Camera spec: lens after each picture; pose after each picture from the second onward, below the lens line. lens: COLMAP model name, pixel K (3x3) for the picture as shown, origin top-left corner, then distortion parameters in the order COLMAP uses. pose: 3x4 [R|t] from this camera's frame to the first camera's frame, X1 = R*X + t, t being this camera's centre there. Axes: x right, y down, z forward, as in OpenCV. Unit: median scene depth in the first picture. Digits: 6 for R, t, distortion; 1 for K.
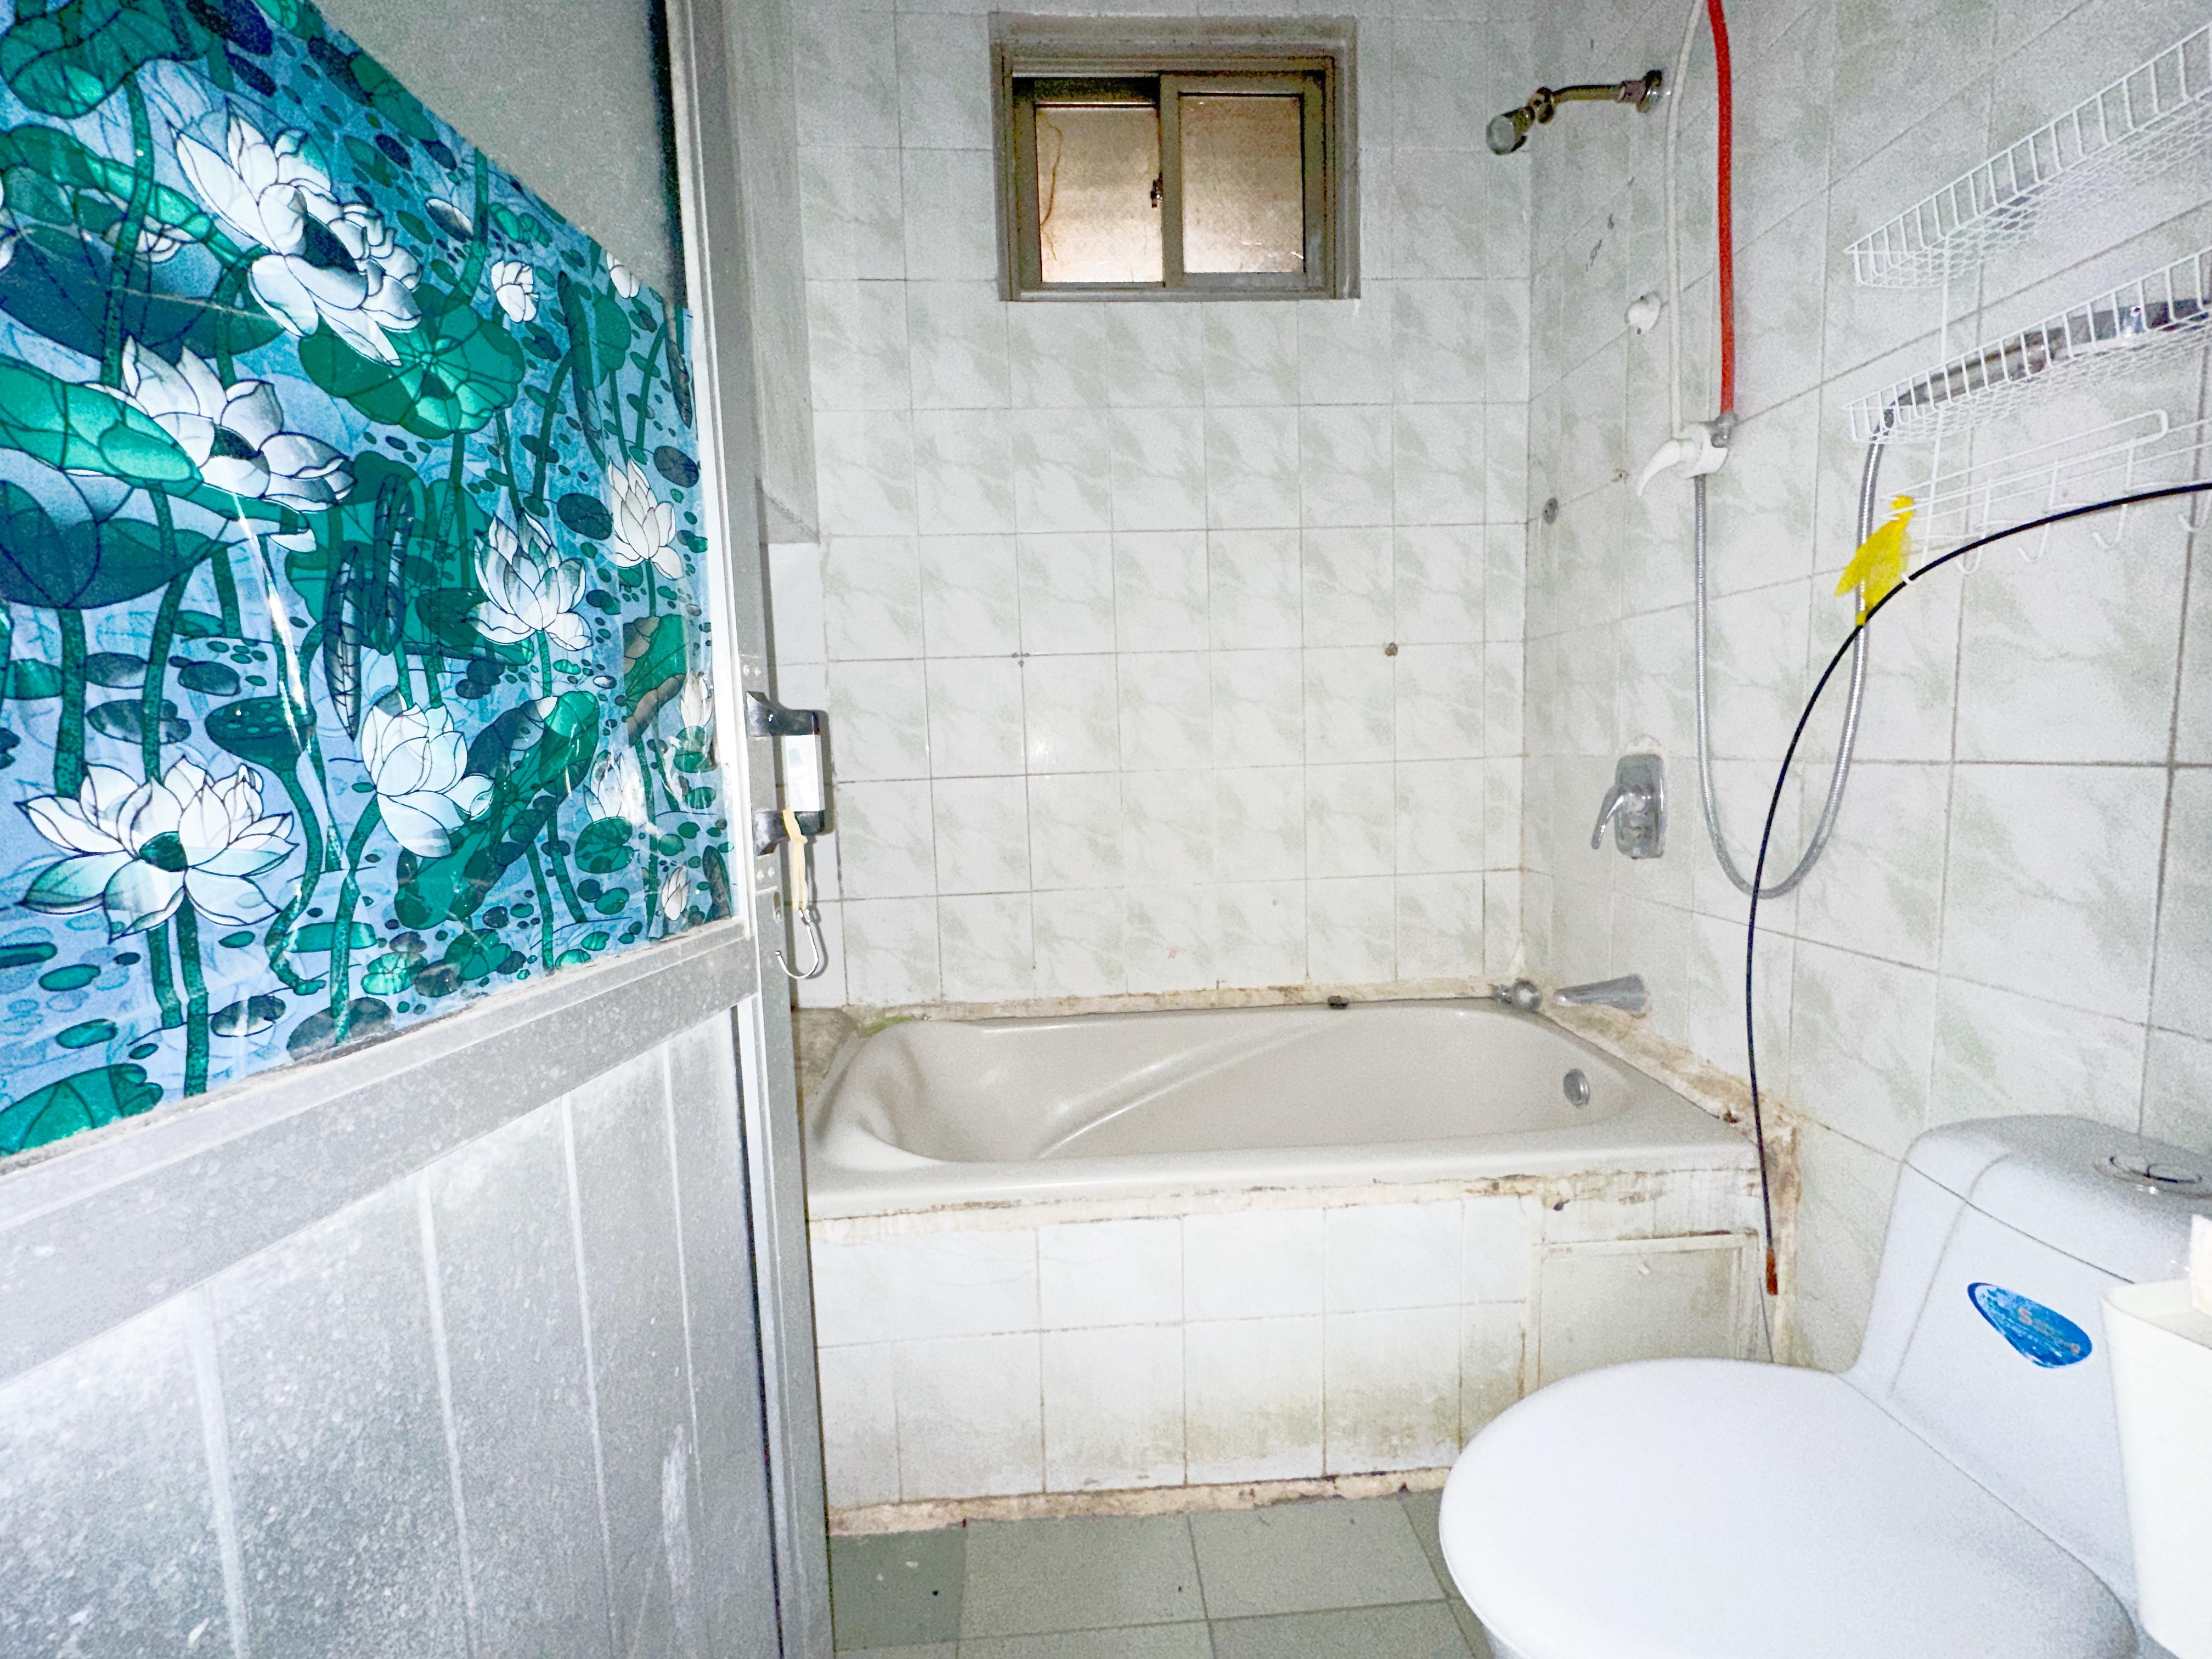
lens RADIAL K [[887.4, 0, 1100.3], [0, 887.4, 829.9], [0, 0, 1]] dist [-0.000734, -0.000002]
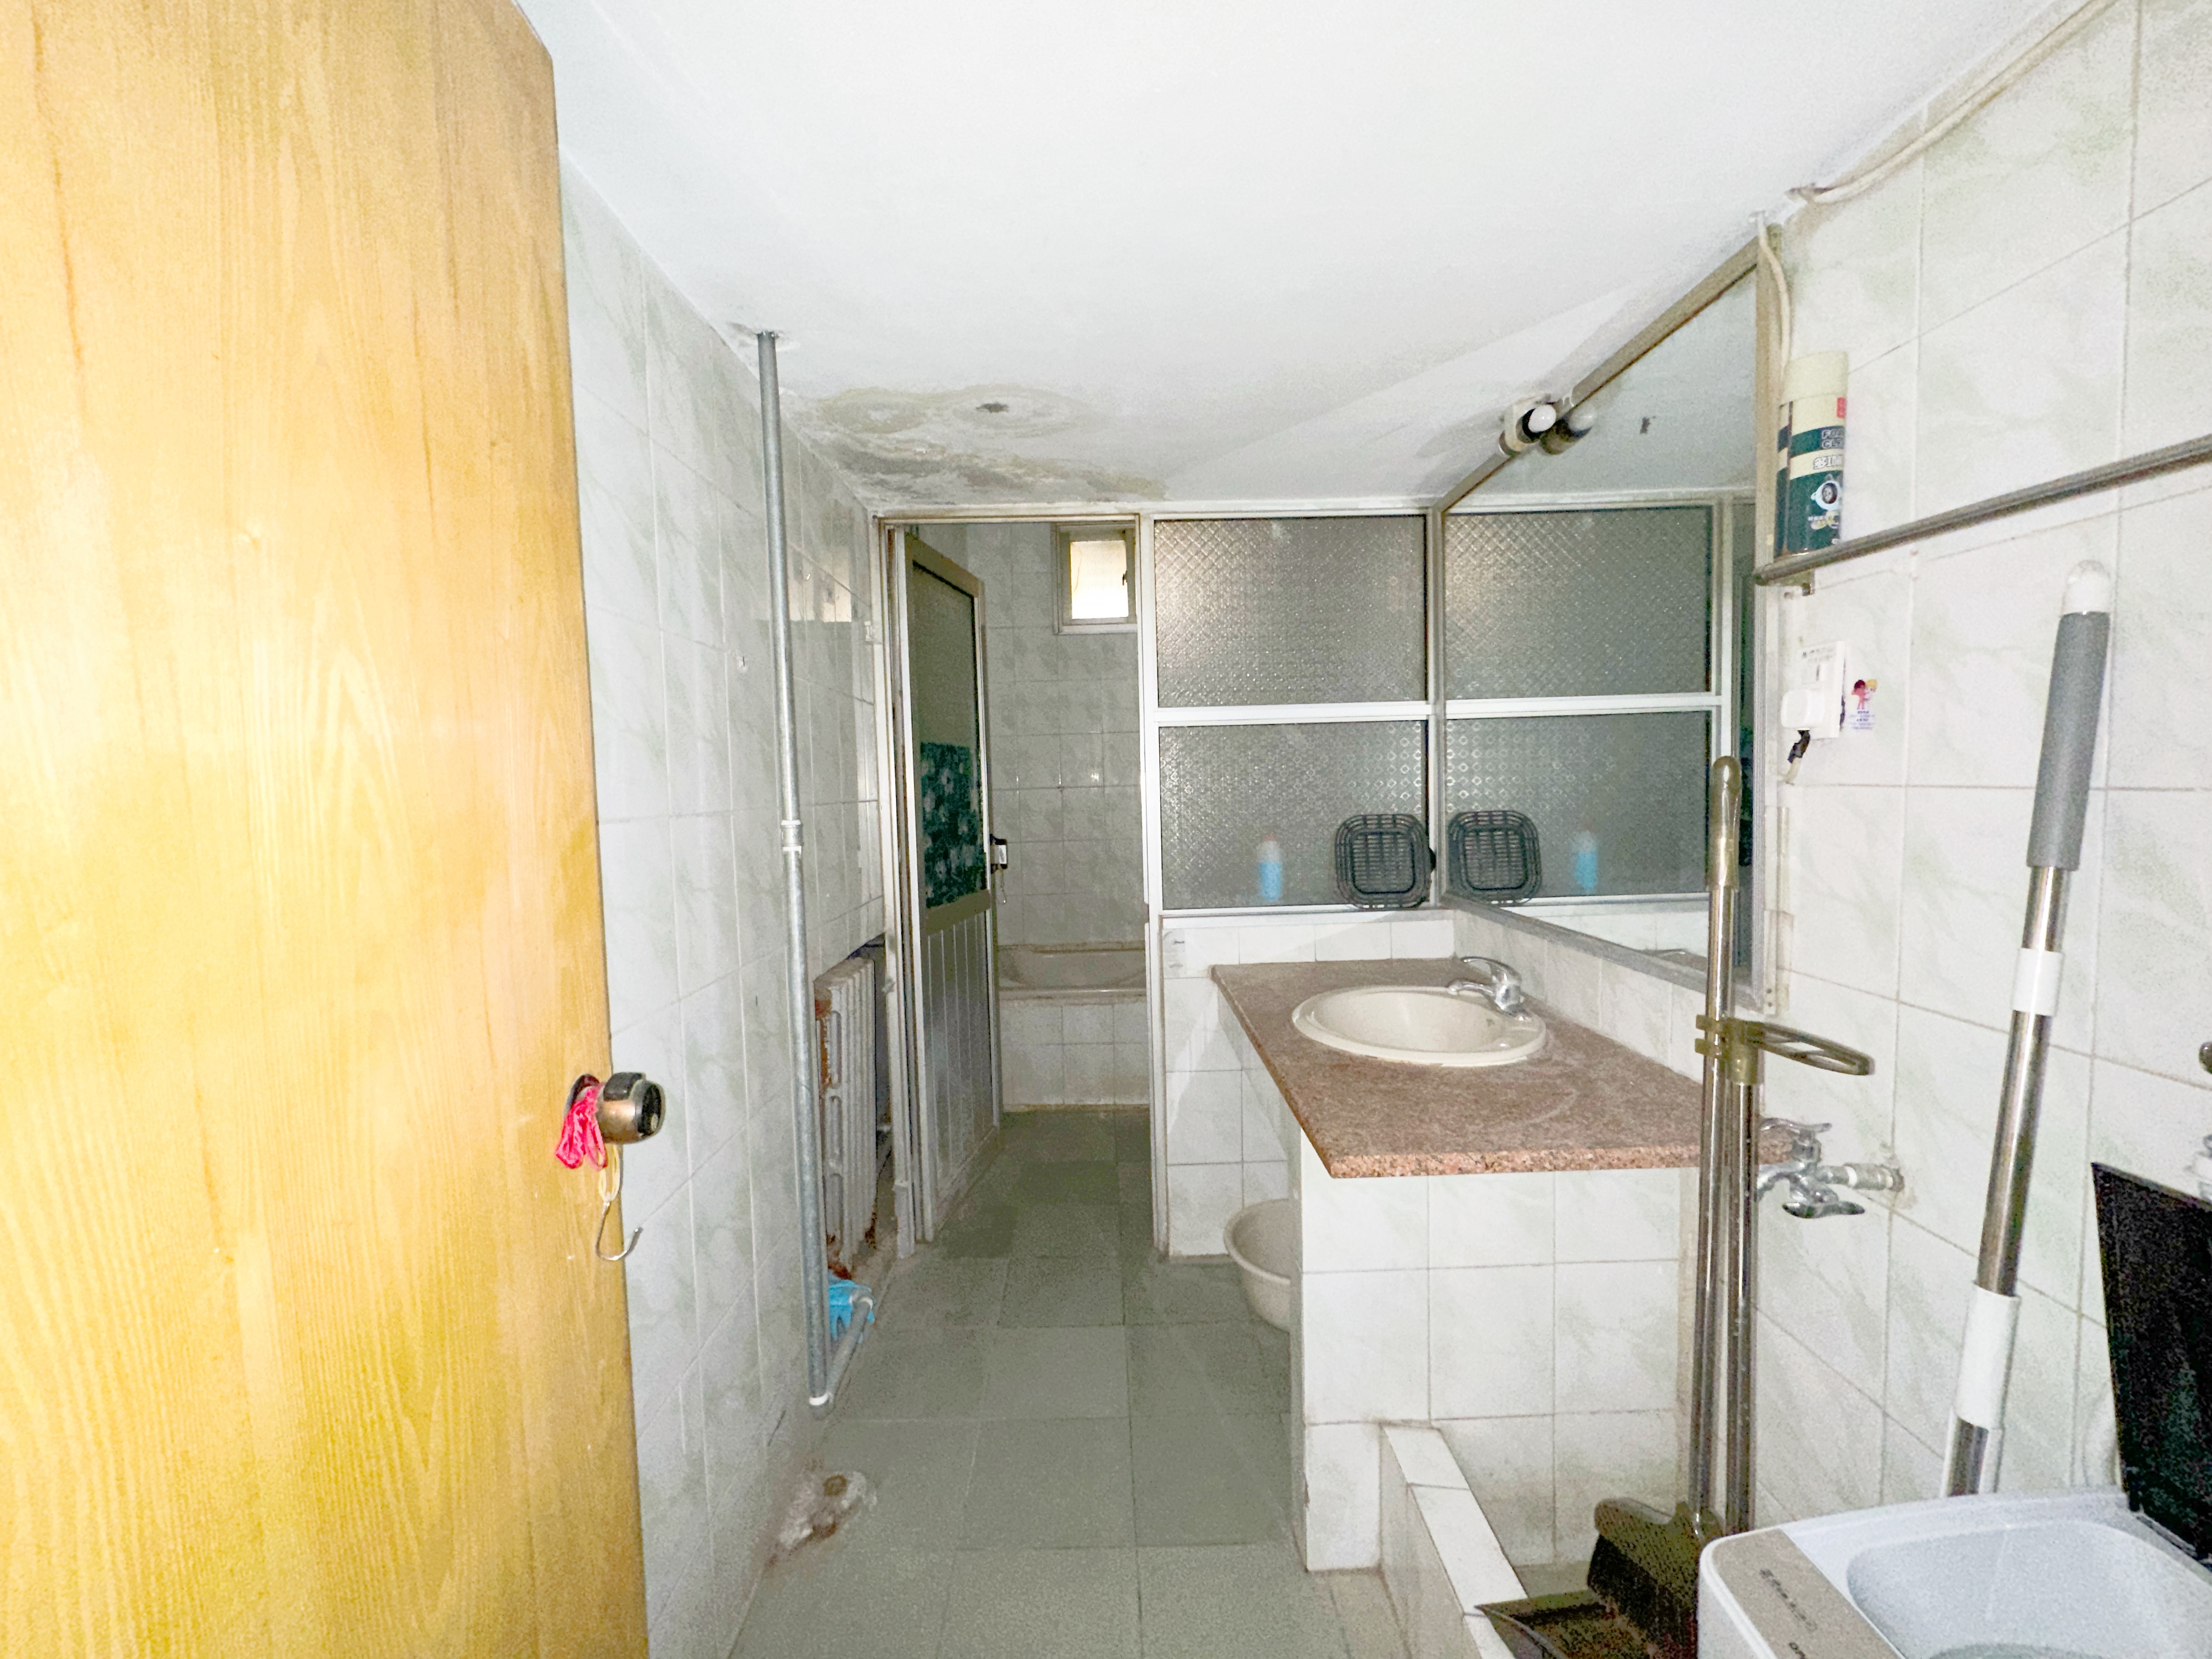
lens RADIAL K [[887.4, 0, 1107.4], [0, 887.4, 832.4], [0, 0, 1]] dist [-0.000734, -0.000002]
pose [[0.998538, 0.006885, -0.053614, 0.150776], [-0.008534, 0.999495, -0.030600, -0.018745], [0.053377, 0.031013, 0.998093, -1.253934]]
